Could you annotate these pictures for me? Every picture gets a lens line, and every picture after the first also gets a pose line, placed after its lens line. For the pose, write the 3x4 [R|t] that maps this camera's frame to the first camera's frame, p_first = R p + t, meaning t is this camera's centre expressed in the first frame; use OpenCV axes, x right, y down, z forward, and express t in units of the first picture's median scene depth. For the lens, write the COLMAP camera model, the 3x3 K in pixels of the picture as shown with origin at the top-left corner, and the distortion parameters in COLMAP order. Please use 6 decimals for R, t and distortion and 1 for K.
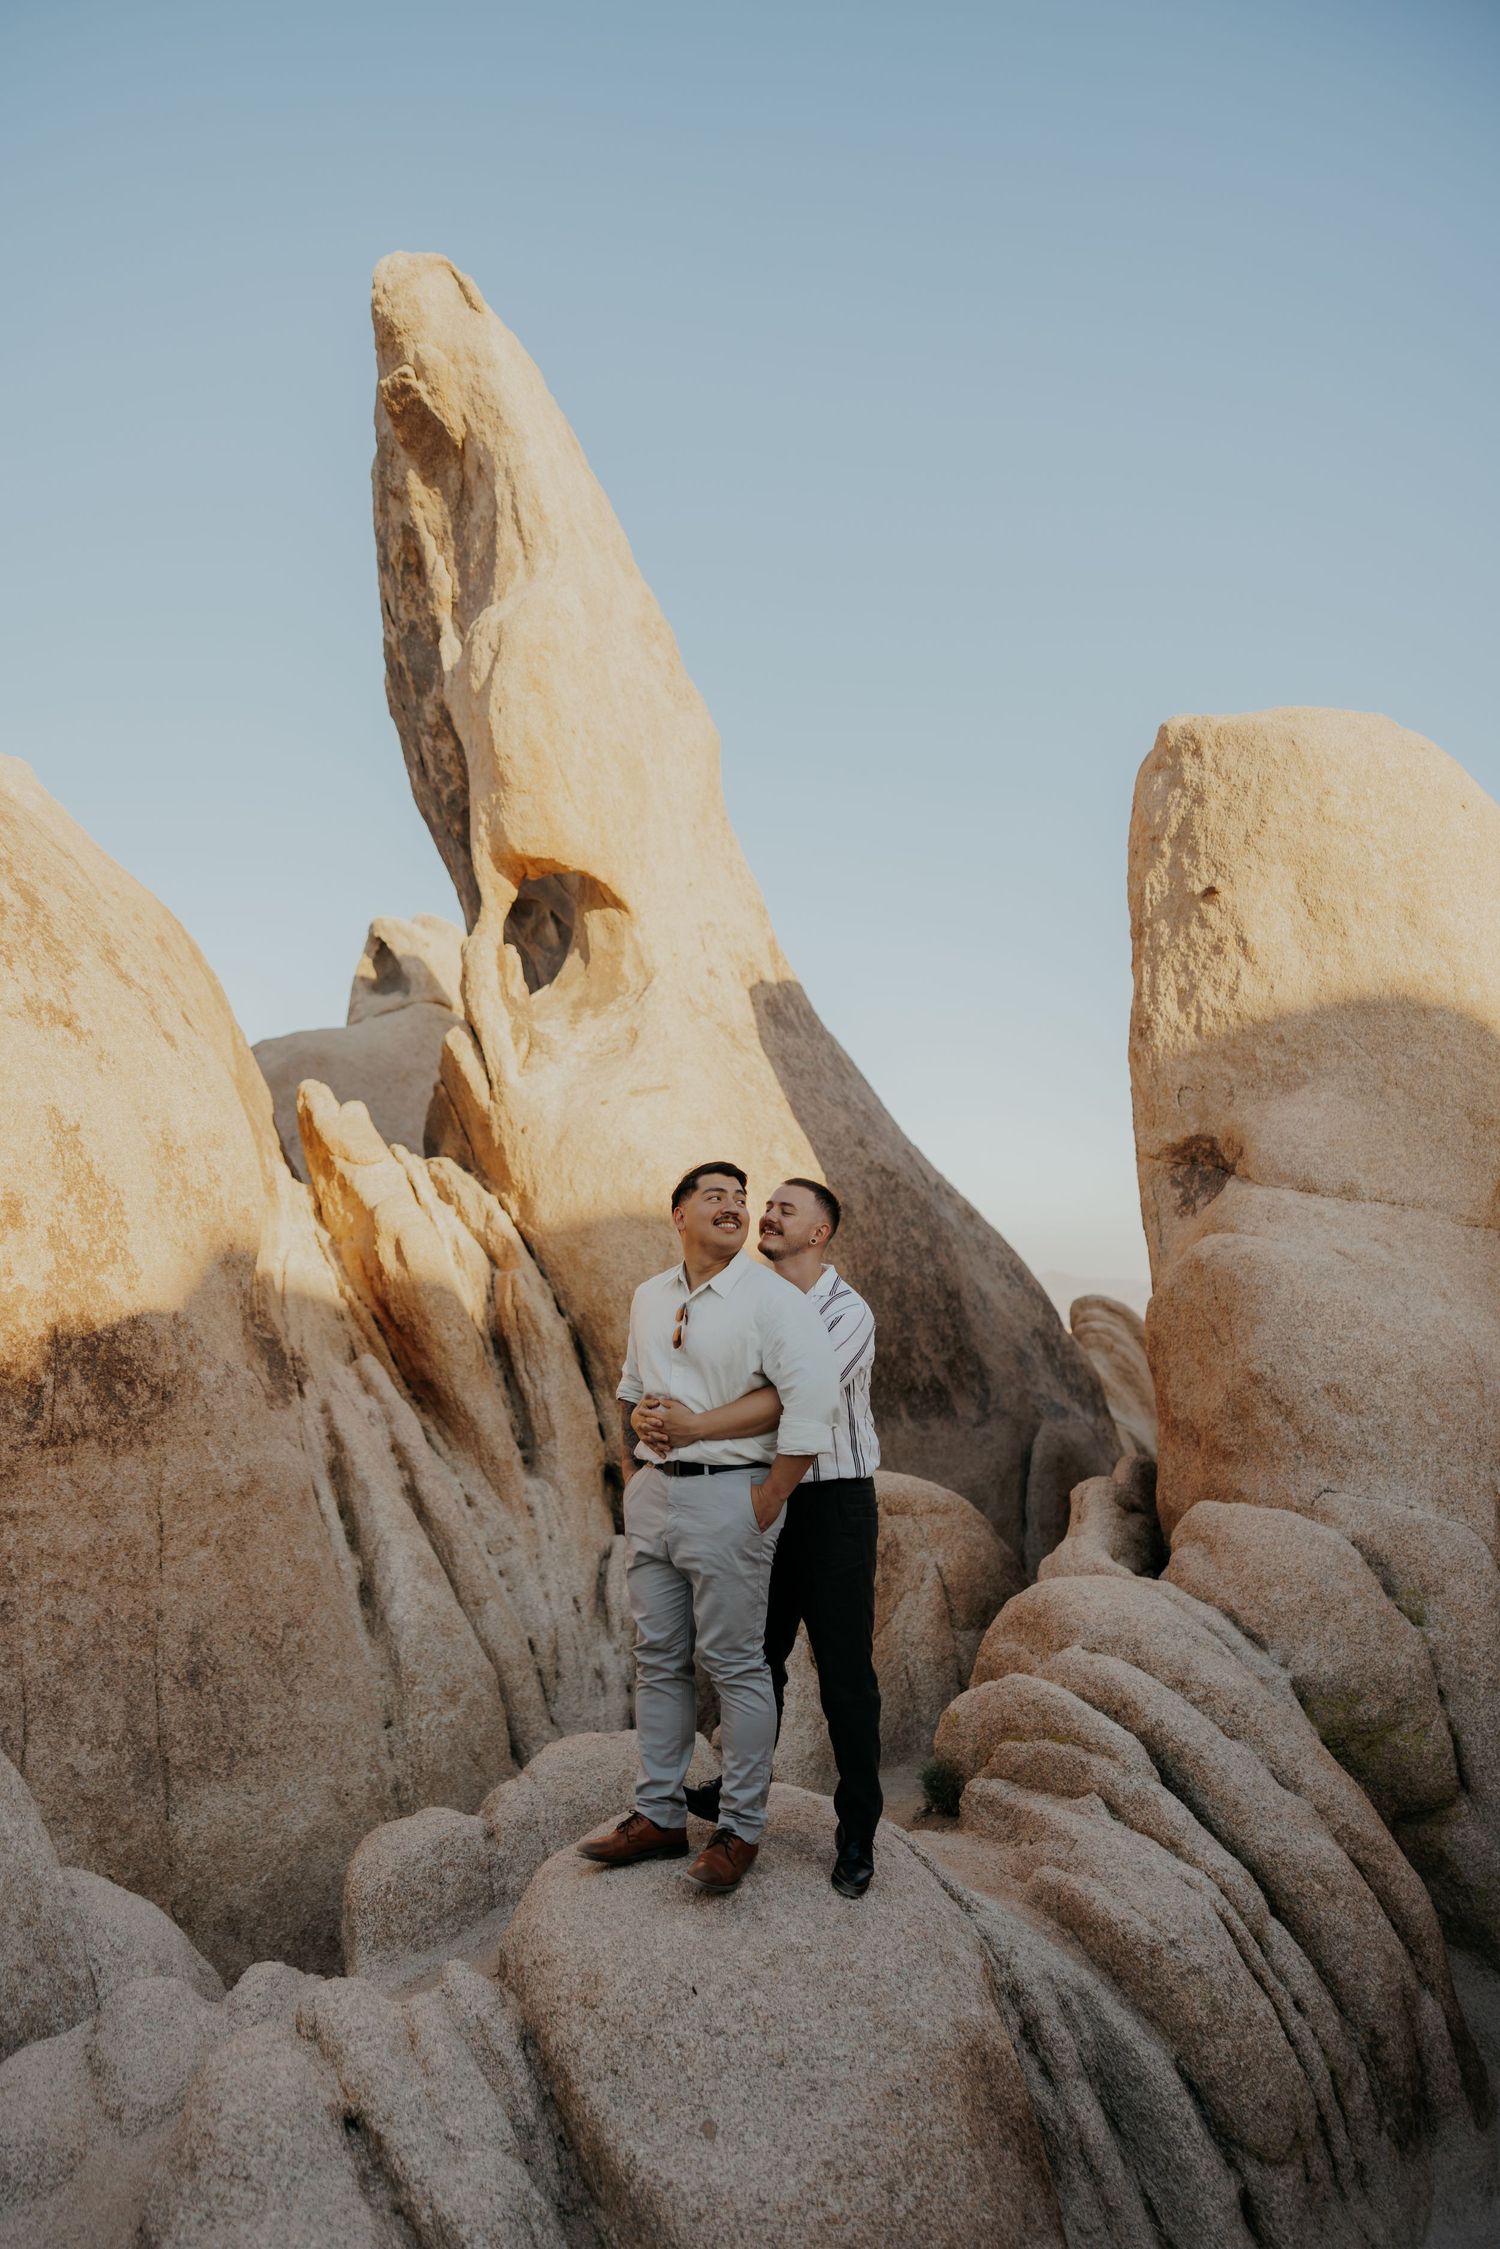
lens RADIAL K [[1831.3, 0, 746.9], [0, 1831.3, 1125.5], [0, 0, 1]] dist [0.024476, -0.011756]
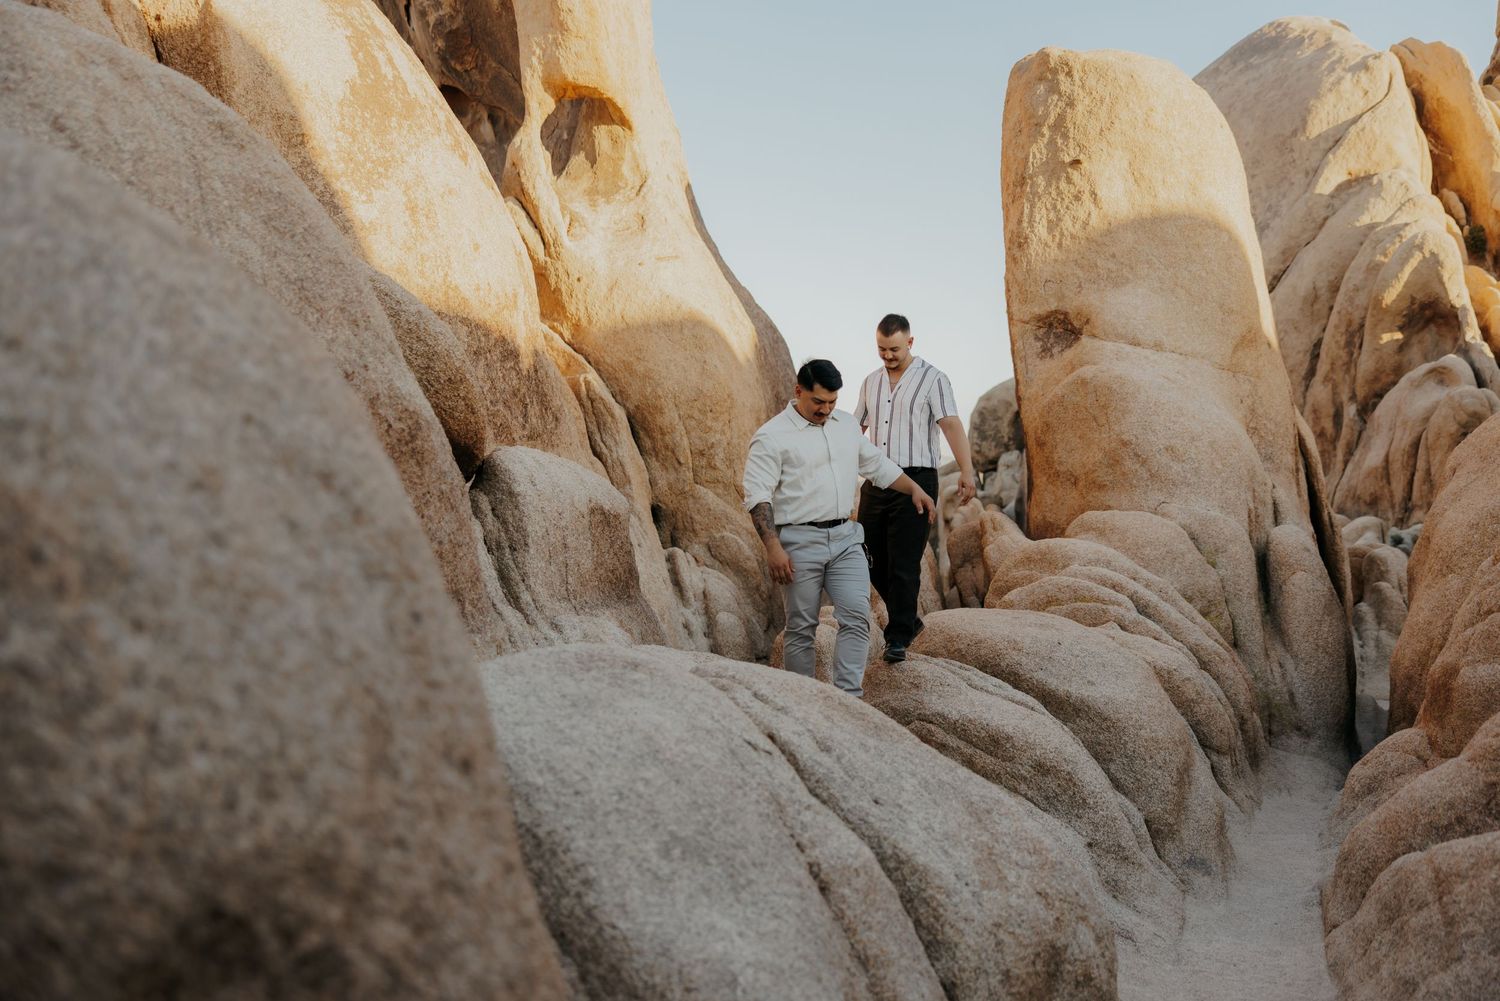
lens RADIAL K [[1733.1, 0, 751.2], [0, 1733.1, 500.3], [0, 0, 1]] dist [0.028096, 0.000000]
pose [[0.955132, 0.035956, 0.293991, -0.467051], [-0.065569, 0.993644, 0.091497, 0.050111], [-0.288832, -0.106669, 0.951419, -0.426510]]
